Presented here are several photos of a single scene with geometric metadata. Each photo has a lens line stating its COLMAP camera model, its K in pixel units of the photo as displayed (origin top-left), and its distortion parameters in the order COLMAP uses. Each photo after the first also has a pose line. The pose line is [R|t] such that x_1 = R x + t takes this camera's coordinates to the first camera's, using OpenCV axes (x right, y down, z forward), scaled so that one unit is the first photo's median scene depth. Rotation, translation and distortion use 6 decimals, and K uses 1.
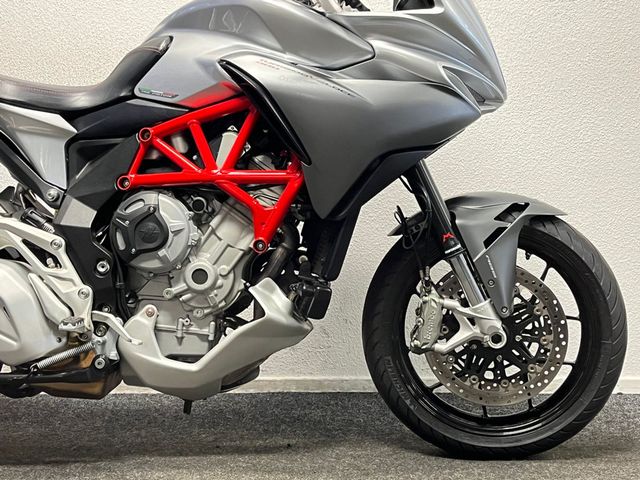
lens RADIAL K [[843.0, 0, 321.7], [0, 843.0, 237.9], [0, 0, 1]] dist [0.079707, 0.000000]
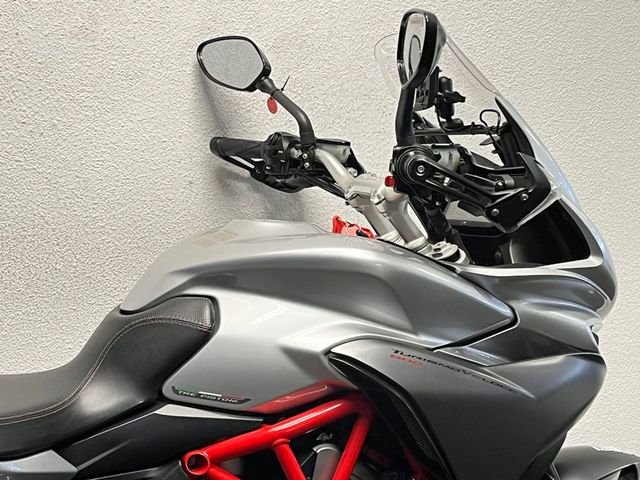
lens RADIAL K [[1178.4, 0, 316.9], [0, 1178.4, 240.4], [0, 0, 1]] dist [0.068251, 0.000000]
pose [[0.878027, -0.071293, 0.473271, -0.530679], [0.042830, 0.996580, 0.070665, -0.343689], [-0.476690, -0.041775, 0.878078, 0.185018]]
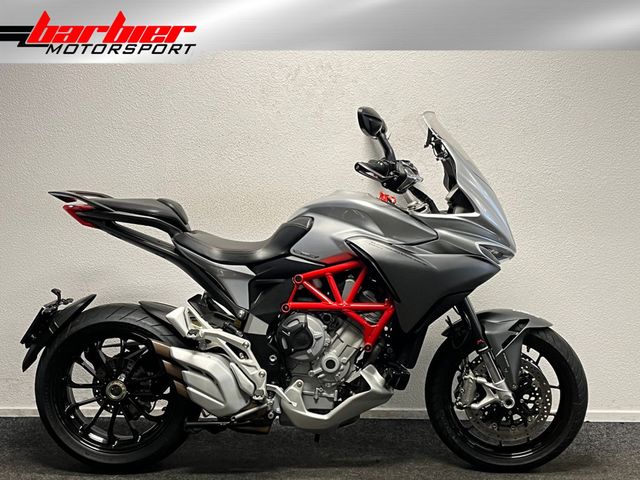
lens RADIAL K [[814.8, 0, 326.4], [0, 814.8, 238.9], [0, 0, 1]] dist [0.092687, 0.000000]
pose [[0.999988, 0.004691, 0.001185, -0.153436], [-0.004739, 0.998993, 0.044609, -0.269846], [-0.000975, -0.044614, 0.999004, -0.590691]]
